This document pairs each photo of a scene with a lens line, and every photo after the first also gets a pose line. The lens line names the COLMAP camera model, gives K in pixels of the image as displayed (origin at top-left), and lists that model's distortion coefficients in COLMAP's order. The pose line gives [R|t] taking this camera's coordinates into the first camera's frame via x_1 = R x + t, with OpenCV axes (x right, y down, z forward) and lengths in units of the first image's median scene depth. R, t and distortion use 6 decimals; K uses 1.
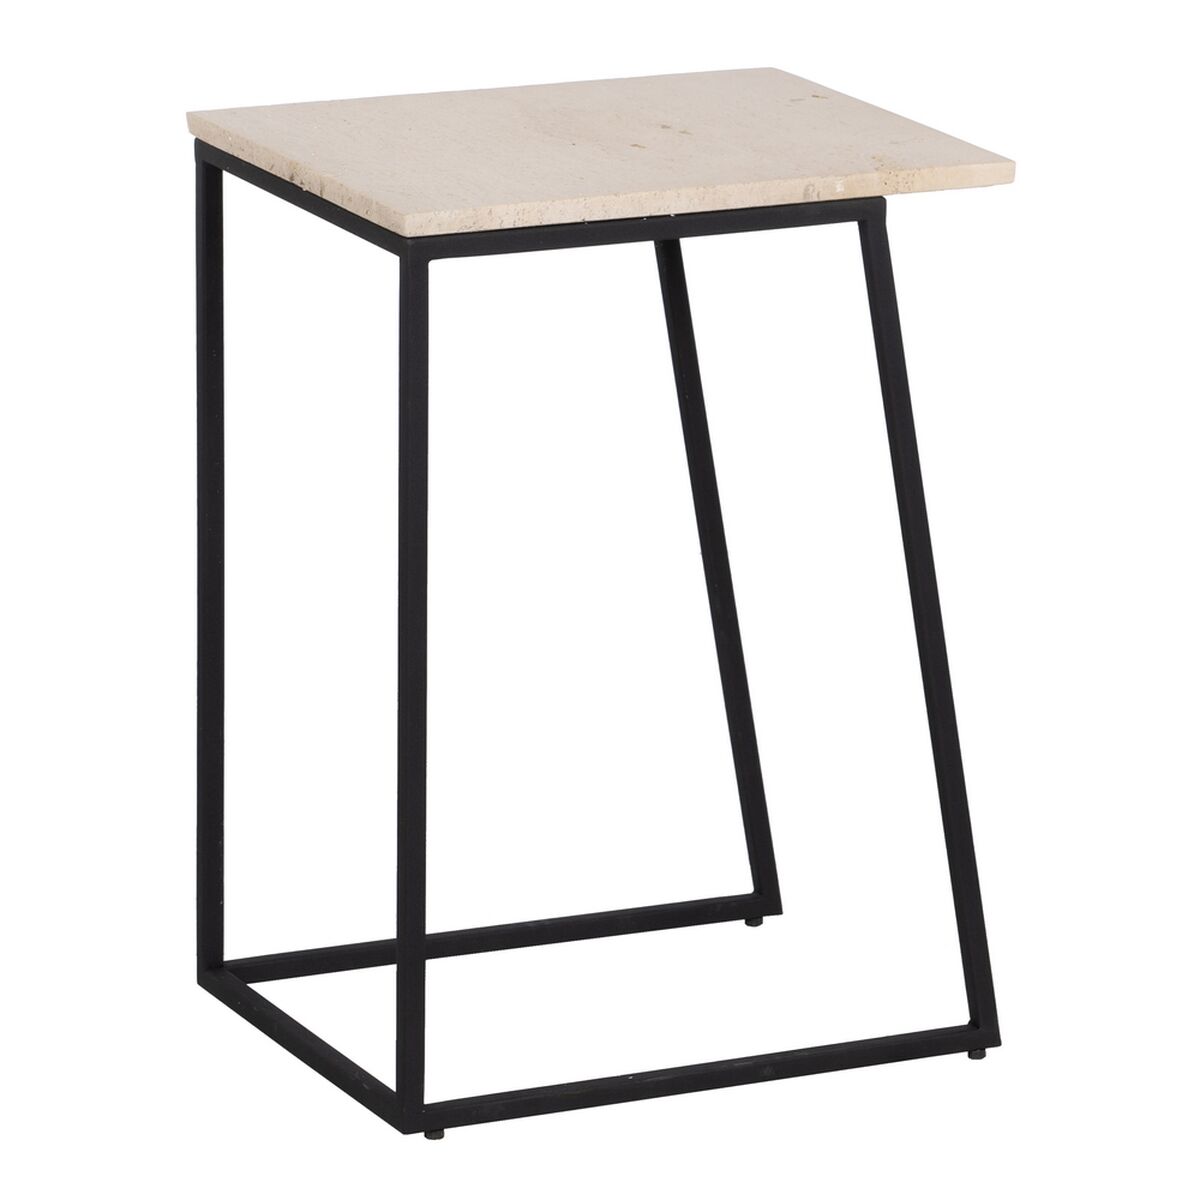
lens RADIAL K [[8736.2, 0, 599.9], [0, 8736.2, 600.1], [0, 0, 1]] dist [-0.054019, 0.000000]
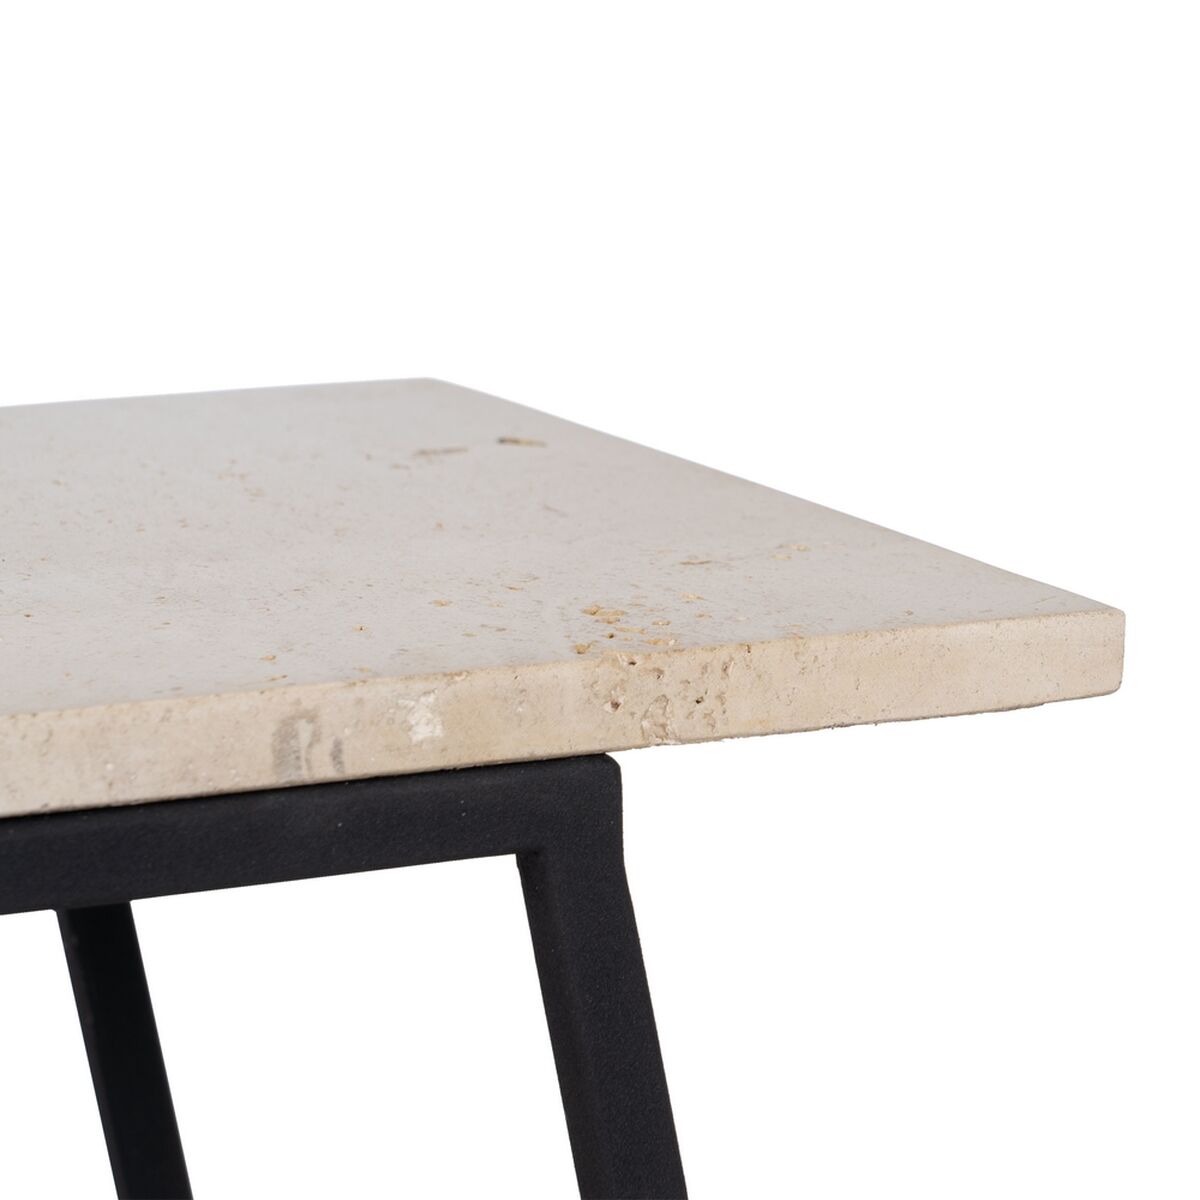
lens RADIAL K [[8736.2, 0, 600.1], [0, 8736.2, 599.9], [0, 0, 1]] dist [-0.054019, 0.000000]
pose [[0.999348, -0.022407, -0.028317, 0.039657], [0.020513, 0.997643, -0.065473, -0.033924], [0.029718, 0.064849, 0.997452, 0.743063]]
